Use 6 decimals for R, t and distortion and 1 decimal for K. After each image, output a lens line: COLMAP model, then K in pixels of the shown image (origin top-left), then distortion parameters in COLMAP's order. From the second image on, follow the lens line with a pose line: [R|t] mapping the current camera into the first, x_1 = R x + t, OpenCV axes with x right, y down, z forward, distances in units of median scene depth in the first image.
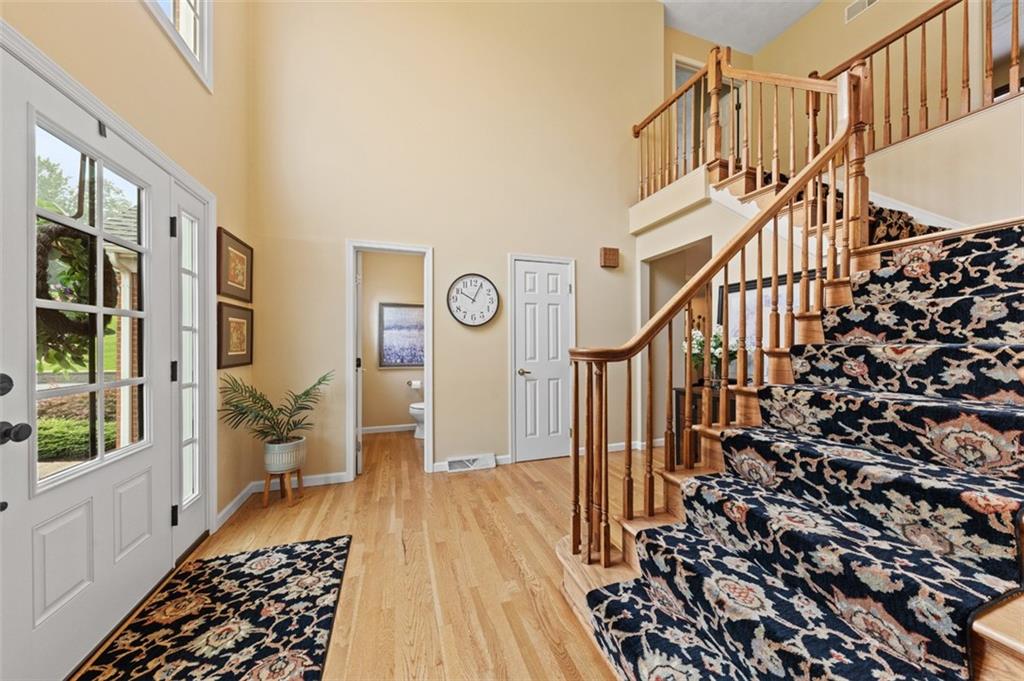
lens RADIAL K [[356.6, 0, 510.6], [0, 356.6, 344.8], [0, 0, 1]] dist [-0.002813, -0.000205]
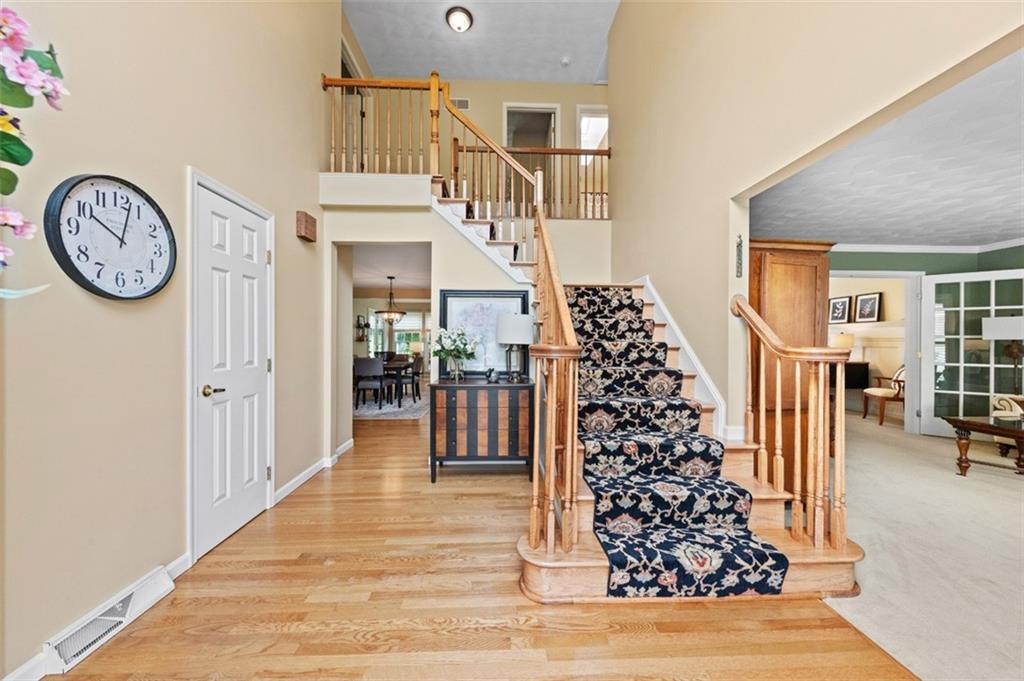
lens RADIAL K [[368.6, 0, 510.5], [0, 368.6, 340.7], [0, 0, 1]] dist [0.003470, -0.000165]
pose [[0.266410, 0.002163, 0.963857, -0.984073], [-0.002003, 0.999997, -0.001691, -0.002503], [-0.963858, -0.001480, 0.266413, 0.980161]]
